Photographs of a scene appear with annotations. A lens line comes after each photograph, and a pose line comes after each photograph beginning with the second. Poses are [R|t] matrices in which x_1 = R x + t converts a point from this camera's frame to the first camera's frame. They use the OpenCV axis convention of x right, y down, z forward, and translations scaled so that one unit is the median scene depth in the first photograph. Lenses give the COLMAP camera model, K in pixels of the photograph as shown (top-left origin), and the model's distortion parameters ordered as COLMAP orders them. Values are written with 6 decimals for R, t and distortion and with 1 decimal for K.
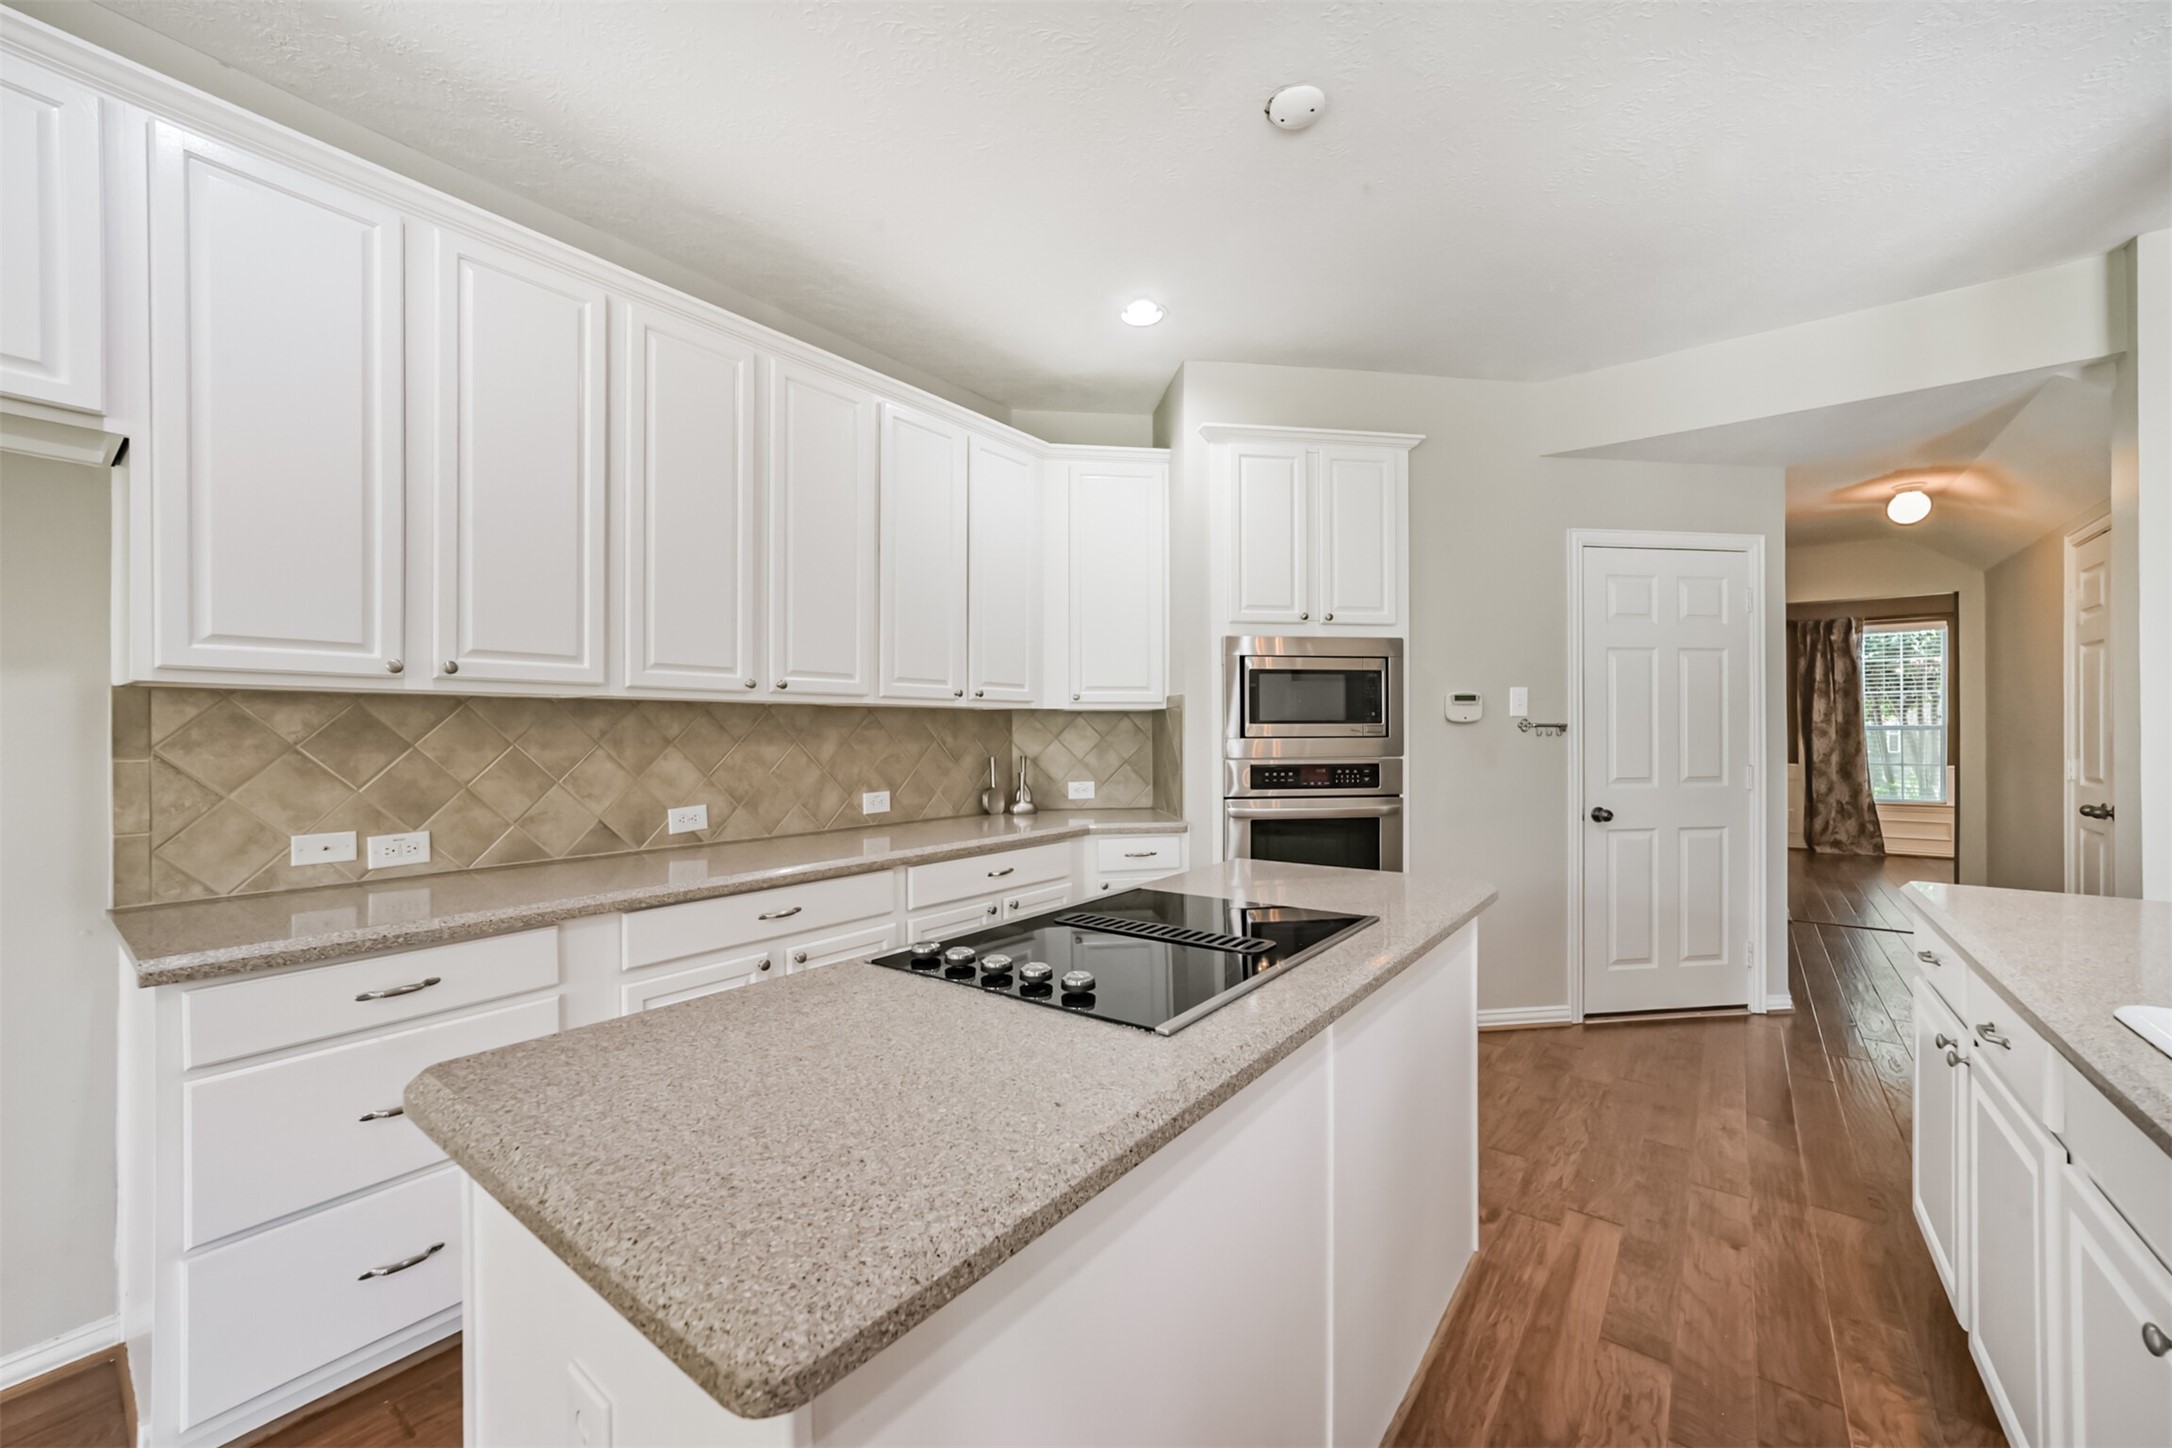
lens RADIAL K [[847.3, 0, 1095.6], [0, 847.3, 736.4], [0, 0, 1]] dist [-0.009827, 0.003341]
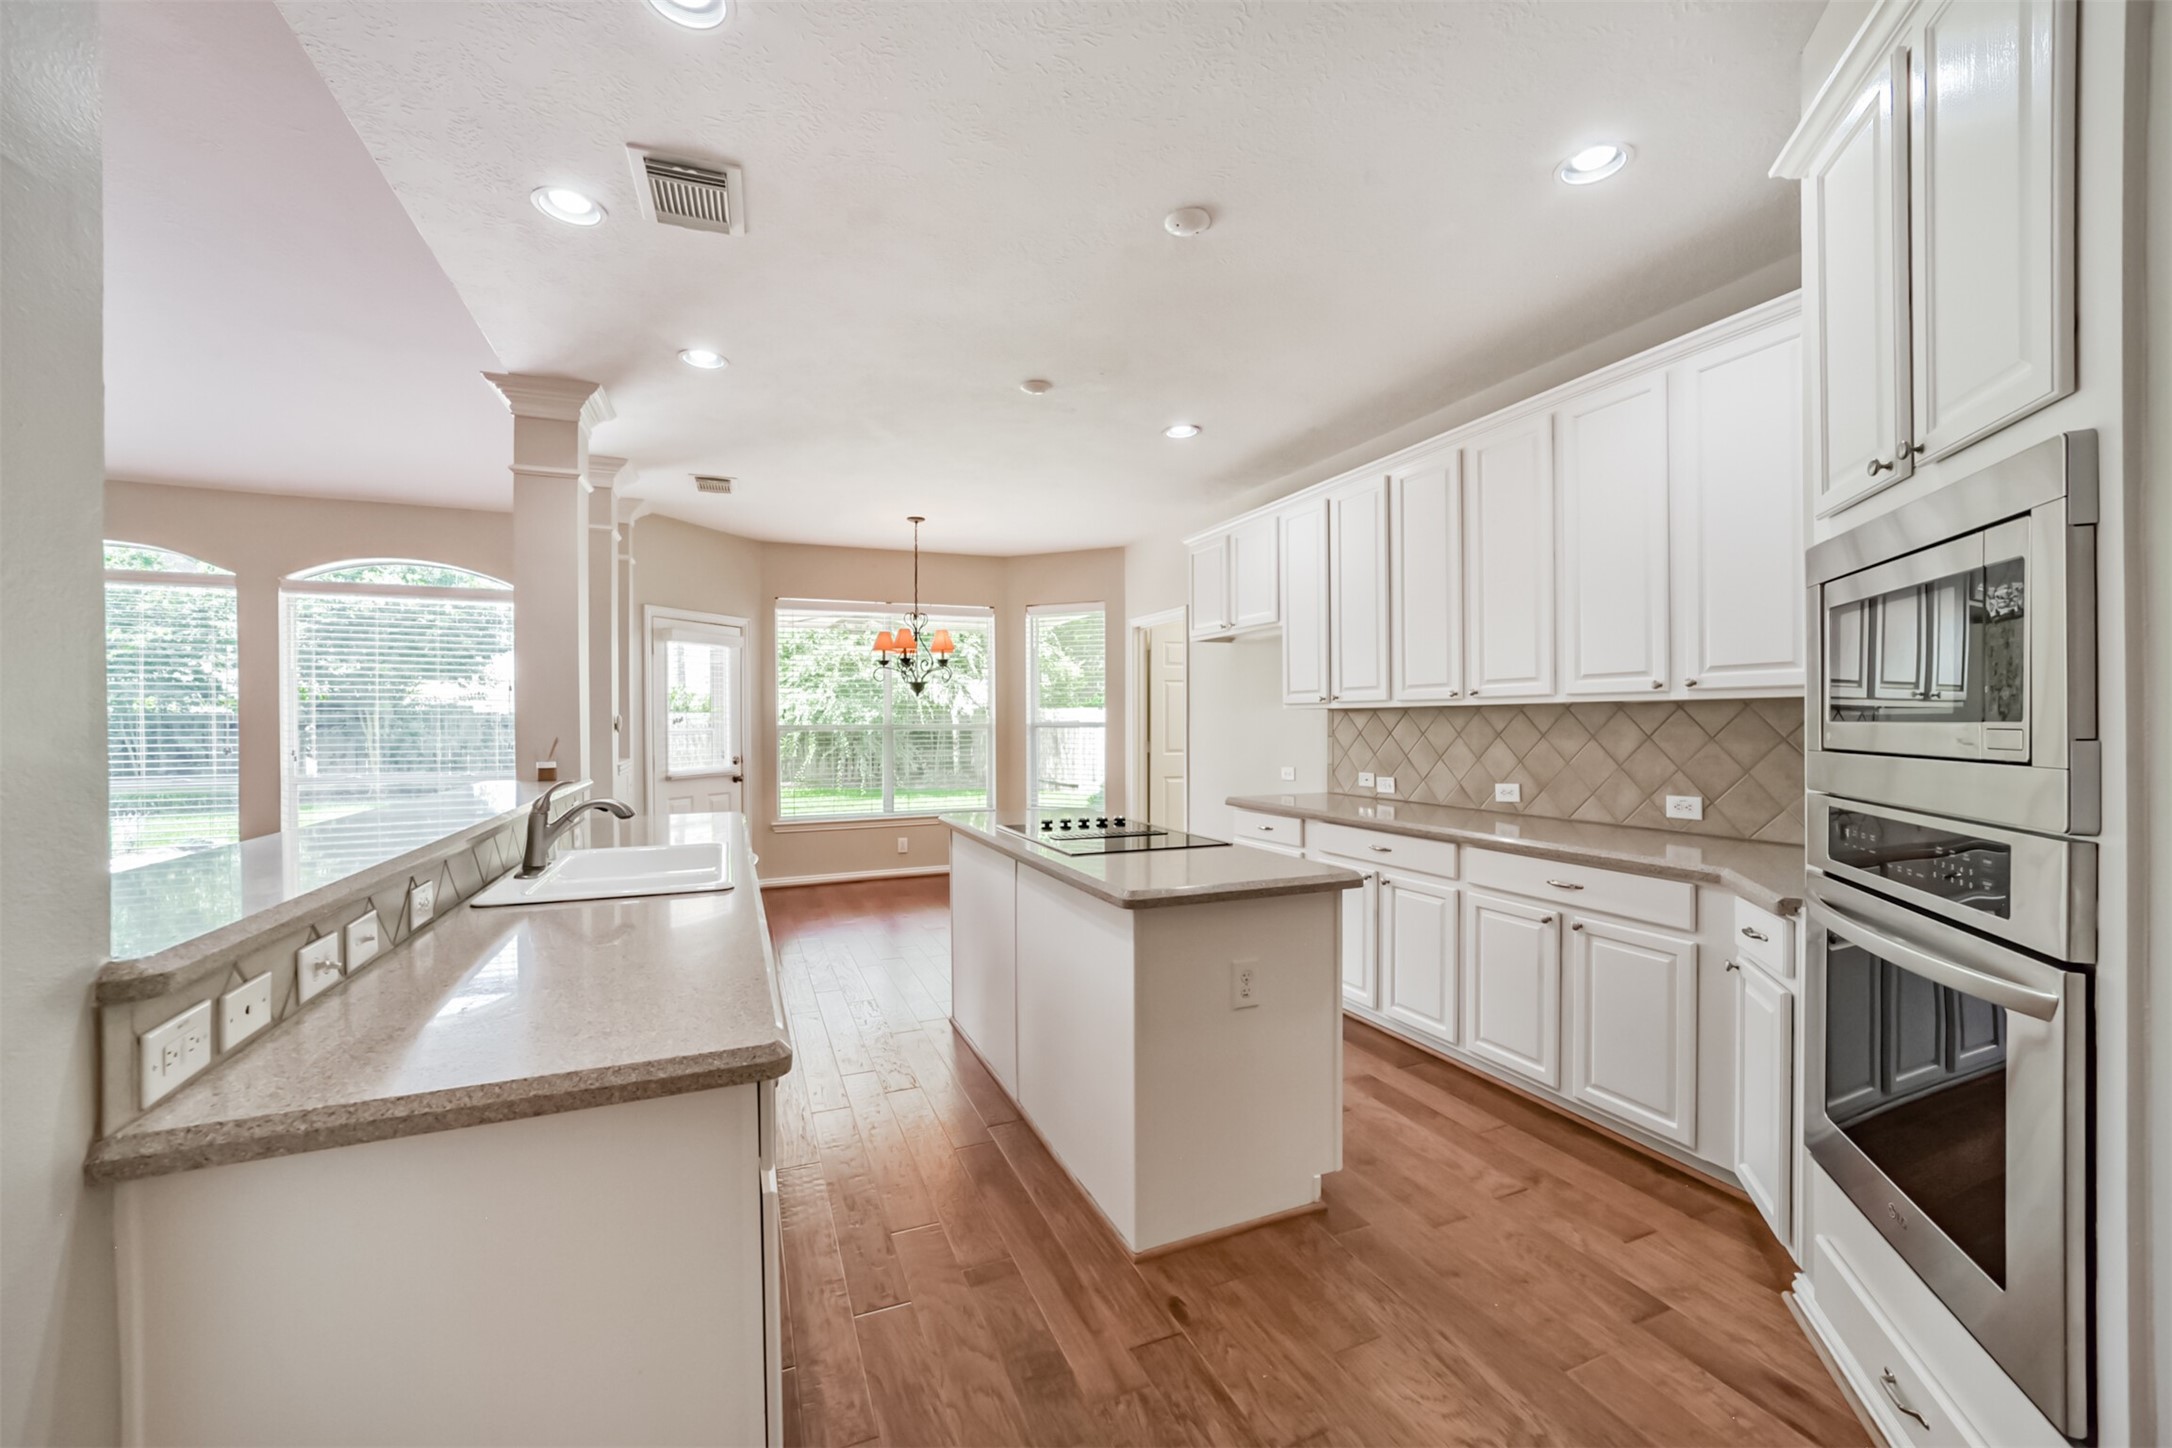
lens RADIAL K [[847.3, 0, 1090.8], [0, 847.3, 725.5], [0, 0, 1]] dist [-0.009827, 0.003341]
pose [[-0.500402, 0.009903, -0.865737, 0.818071], [0.005440, 0.999951, 0.008294, -0.019427], [0.865776, -0.000560, -0.500431, 0.886884]]
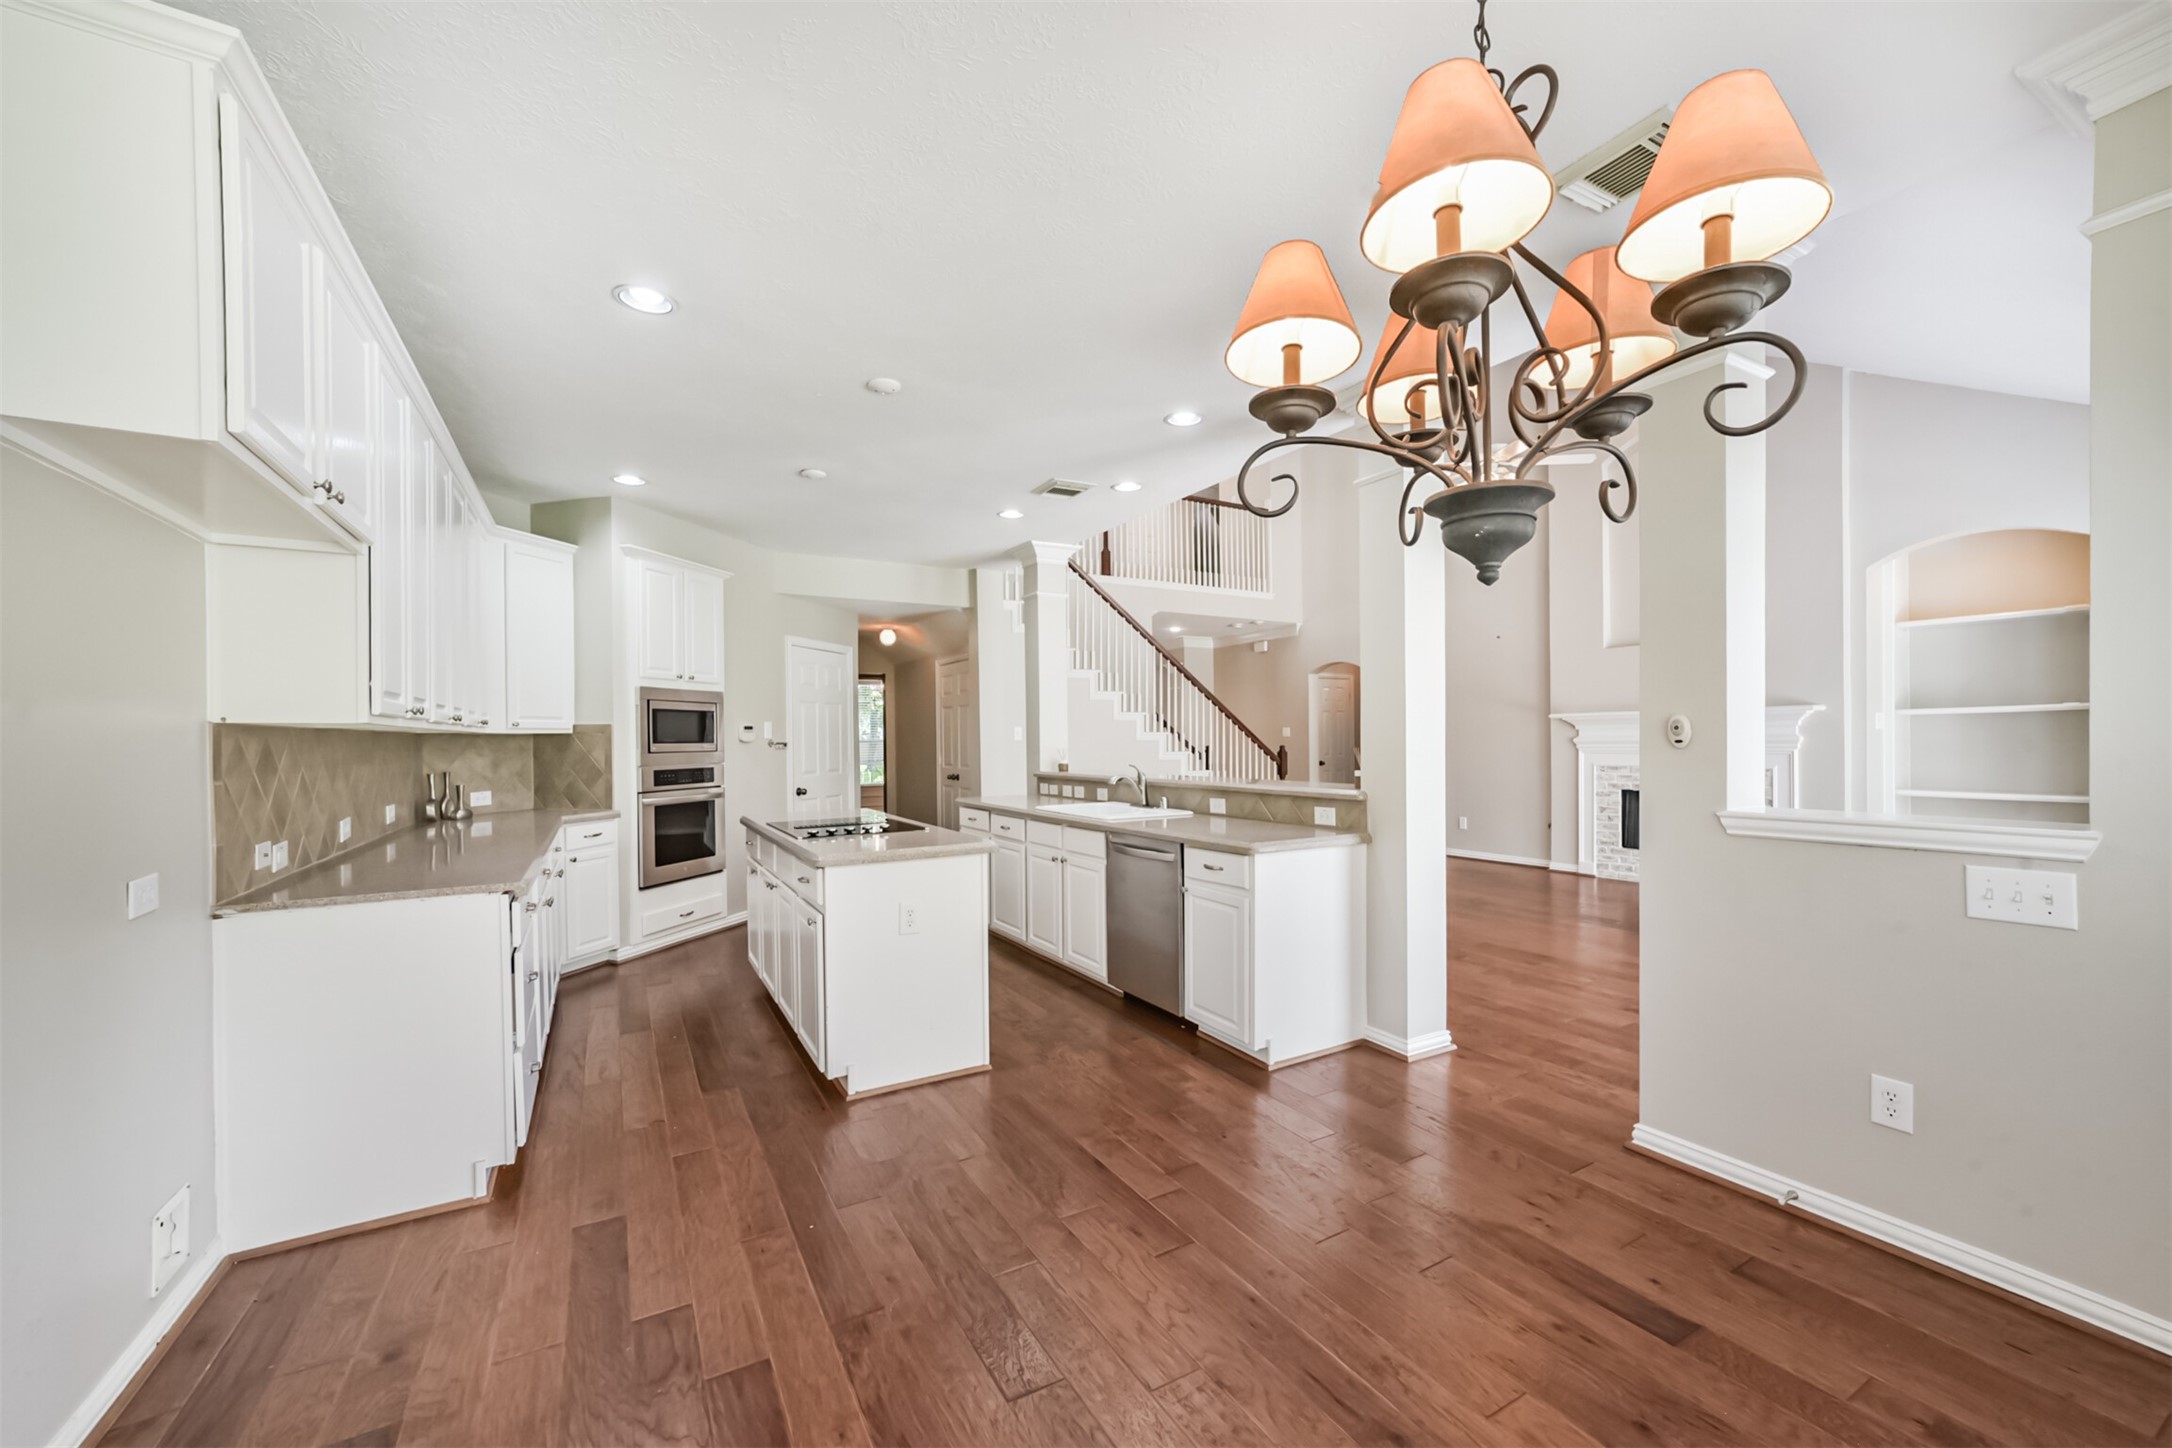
lens RADIAL K [[847.3, 0, 1093.4], [0, 847.3, 742.8], [0, 0, 1]] dist [-0.009827, 0.003341]
pose [[0.391913, -0.007246, 0.919974, -0.934712], [0.011492, 0.999930, 0.002980, -0.012756], [-0.919931, 0.009405, 0.391968, -0.351506]]
